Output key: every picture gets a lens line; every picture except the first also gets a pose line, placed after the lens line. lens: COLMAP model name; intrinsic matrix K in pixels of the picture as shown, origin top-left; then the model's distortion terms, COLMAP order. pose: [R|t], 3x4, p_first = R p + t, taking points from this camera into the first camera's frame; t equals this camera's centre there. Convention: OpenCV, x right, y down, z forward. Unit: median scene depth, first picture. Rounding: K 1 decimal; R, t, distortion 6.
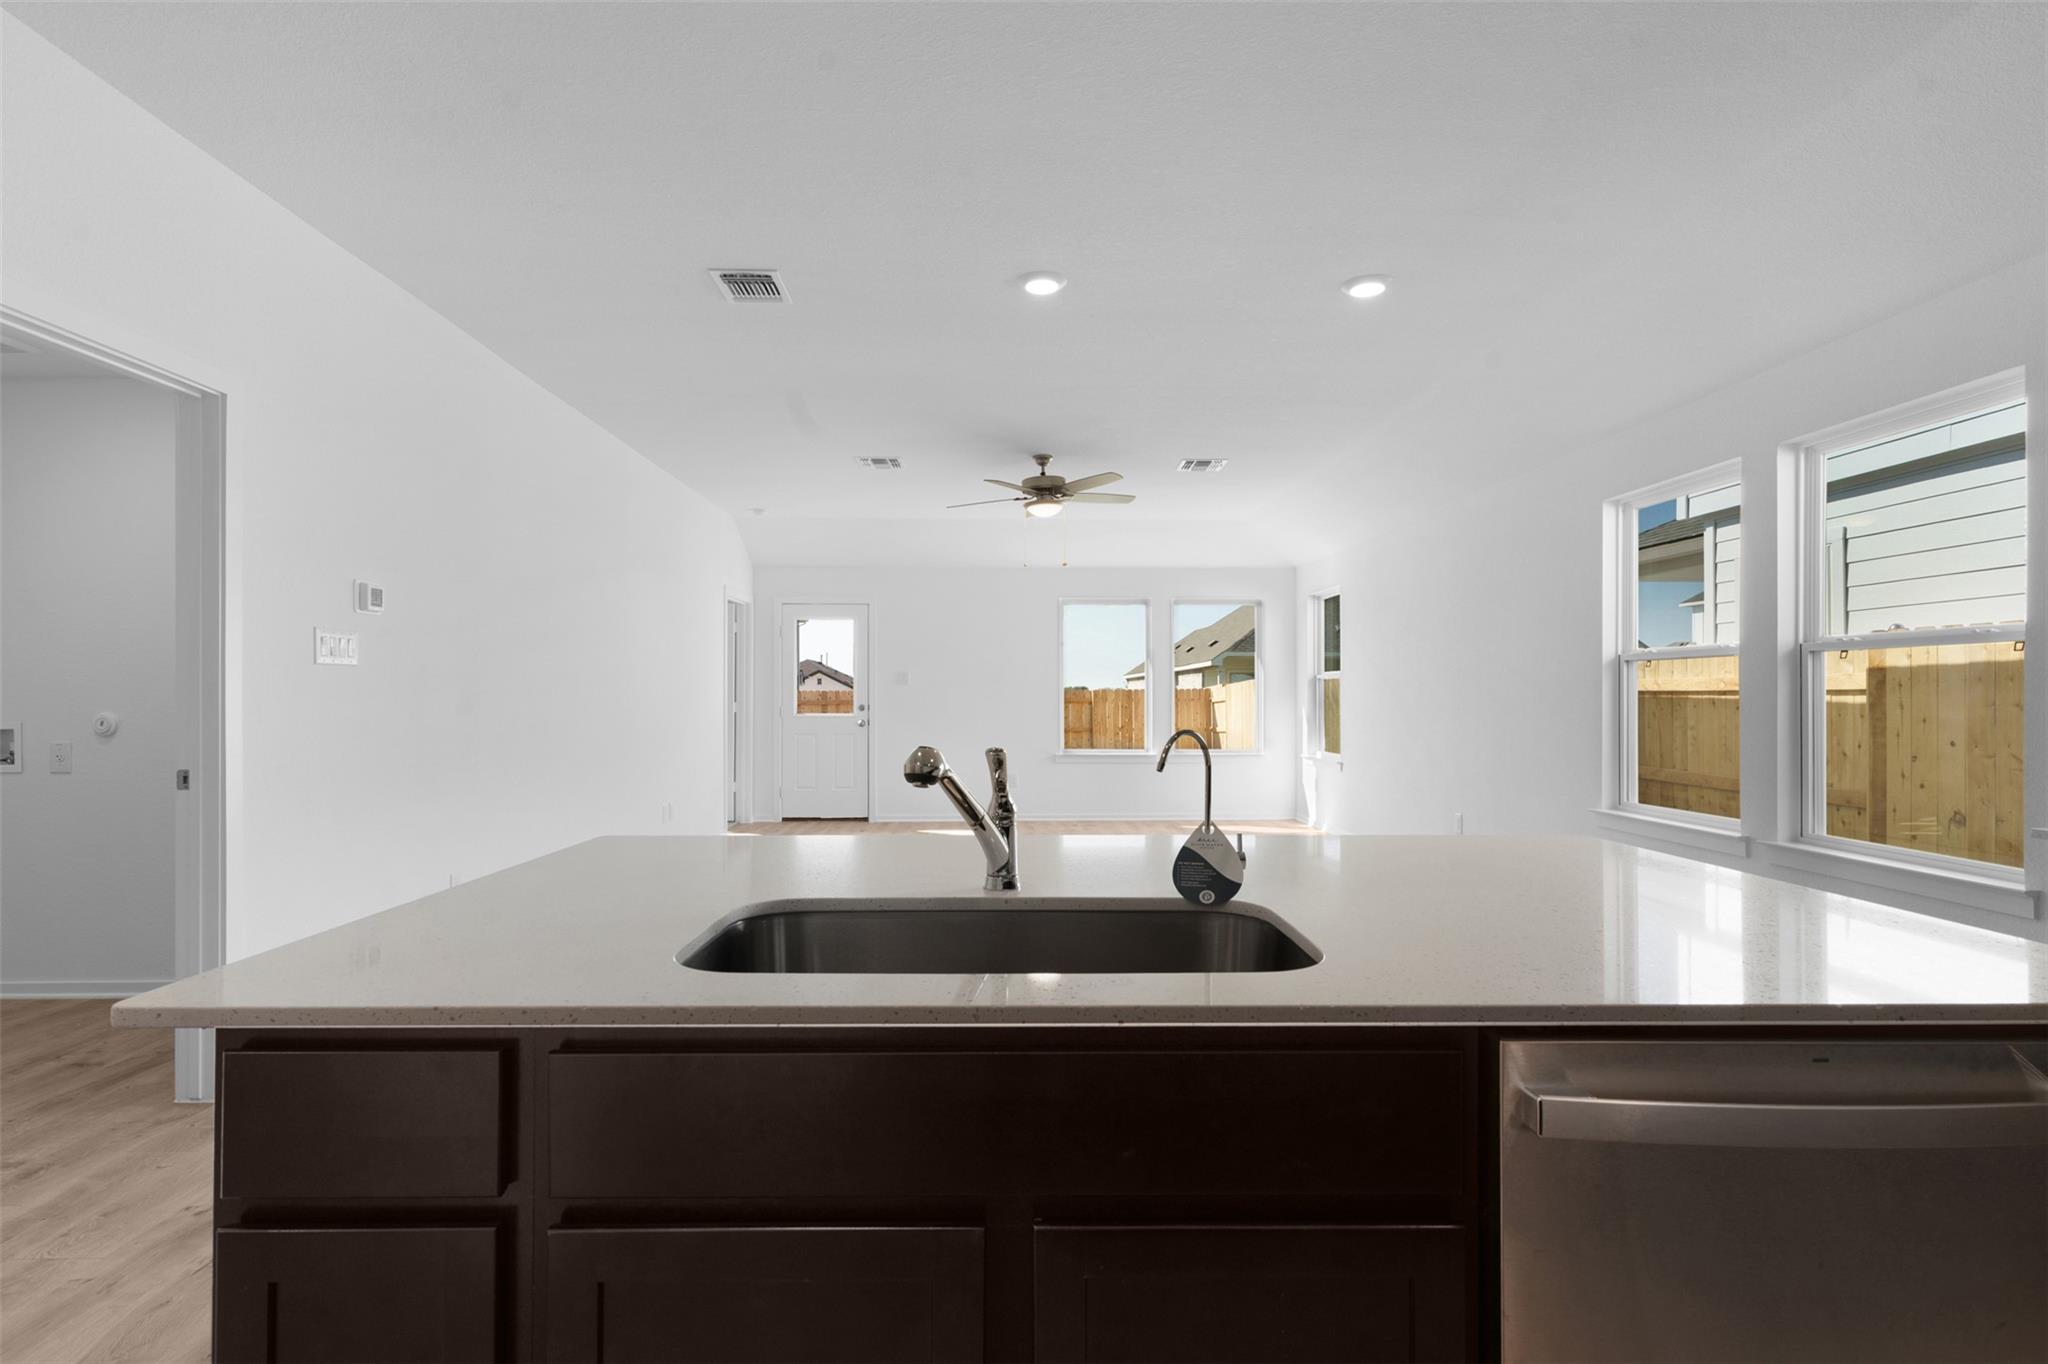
lens RADIAL K [[995.6, 0, 1010.8], [0, 995.6, 688.9], [0, 0, 1]] dist [0.001769, -0.001105]
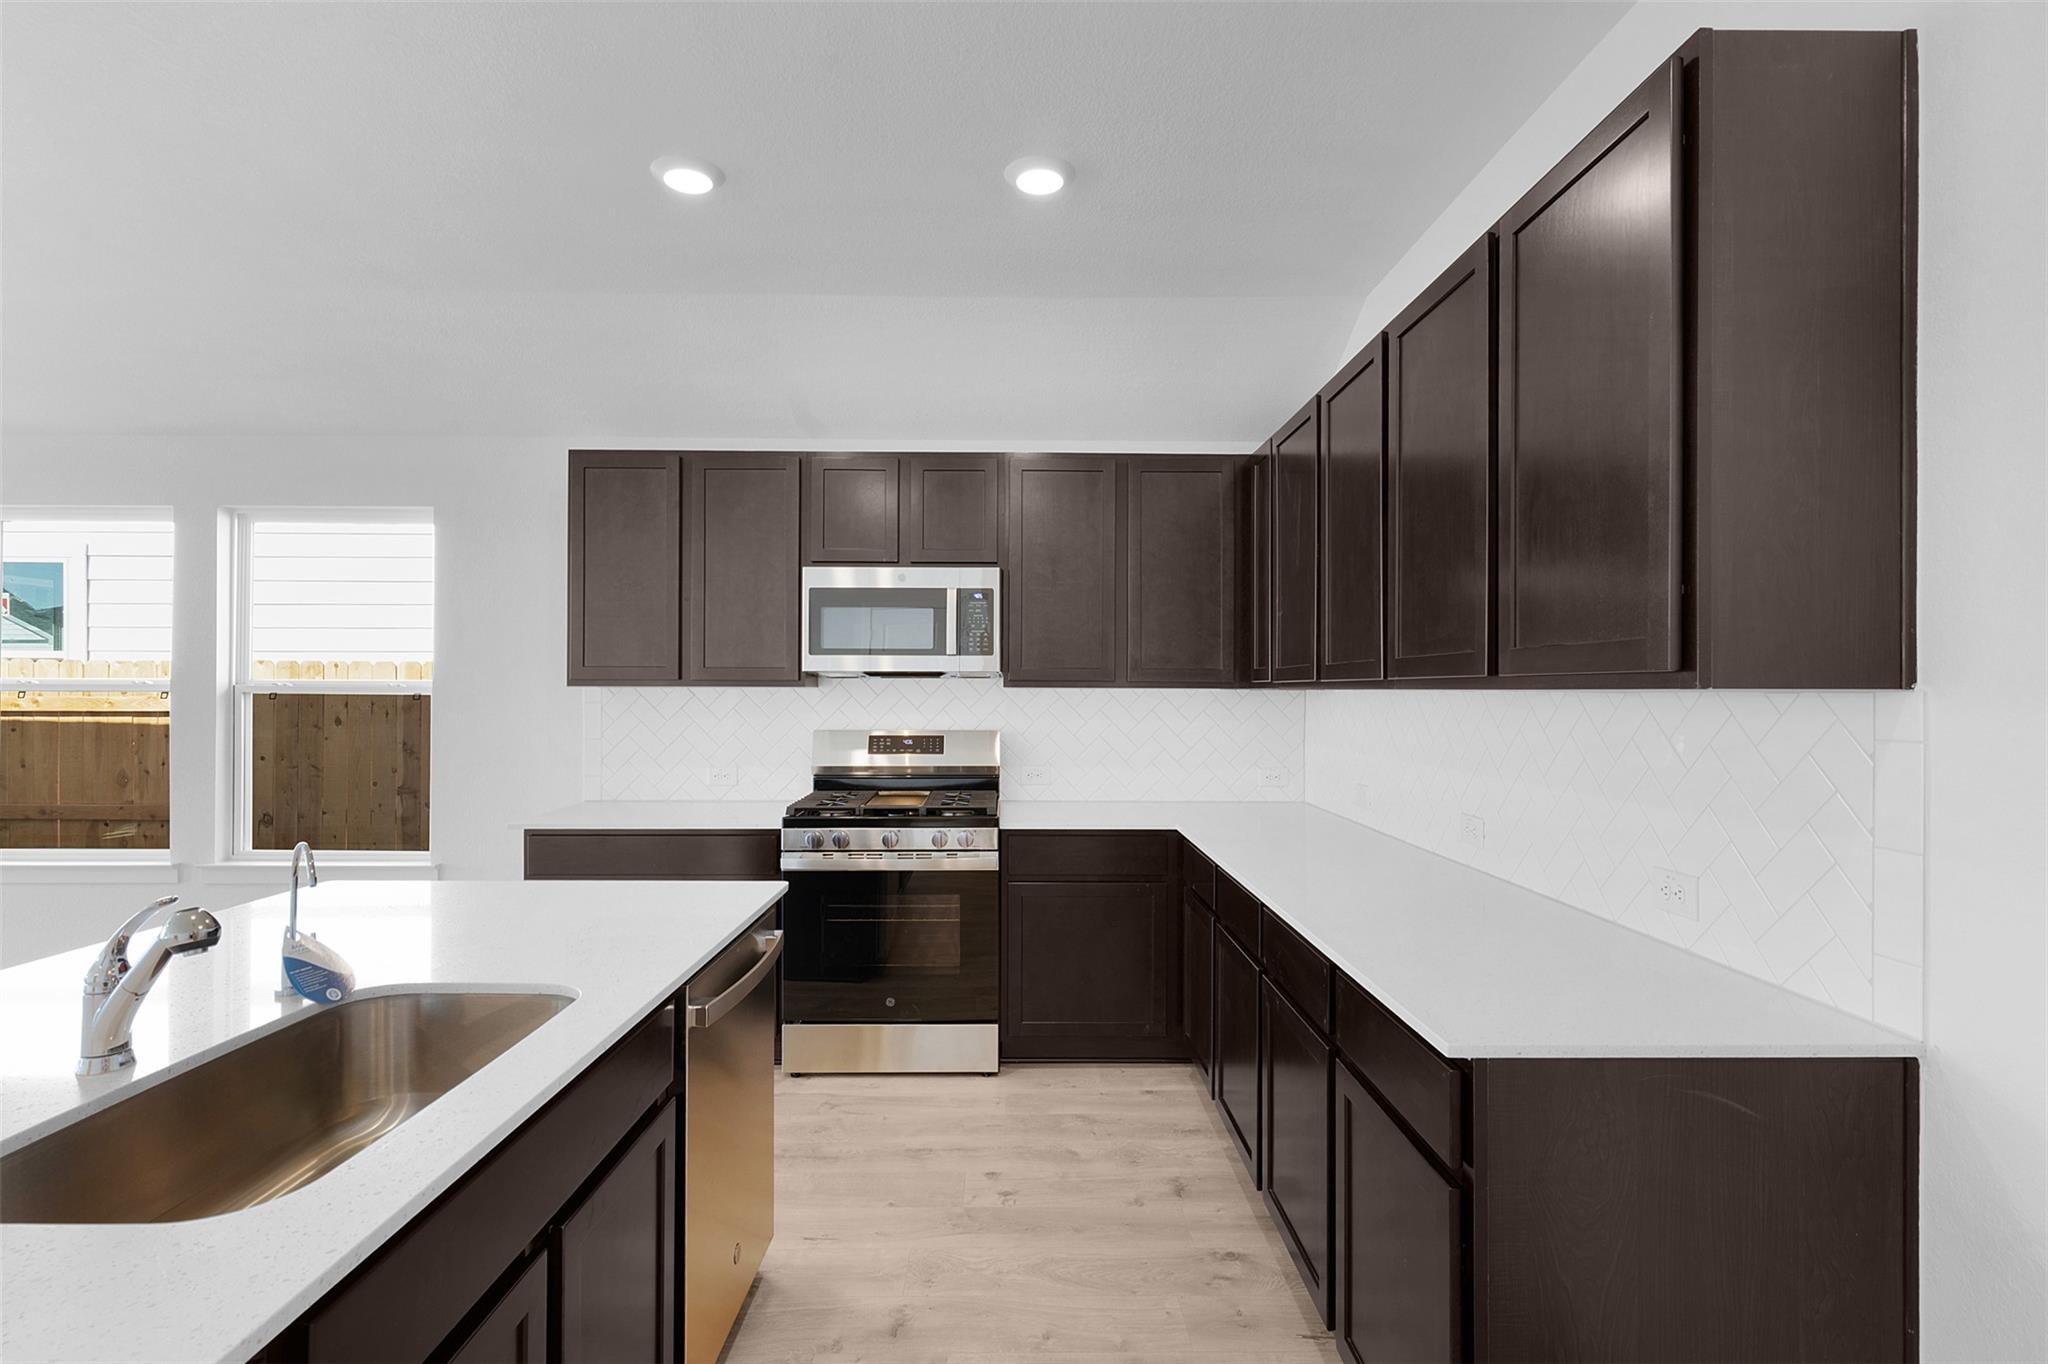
lens RADIAL K [[995.6, 0, 1009.3], [0, 995.6, 682.5], [0, 0, 1]] dist [0.001769, -0.001105]
pose [[0.012176, 0.008813, 0.999887, -0.219398], [-0.013243, 0.999875, -0.008652, -0.033044], [-0.999838, -0.013136, 0.012291, 0.065683]]
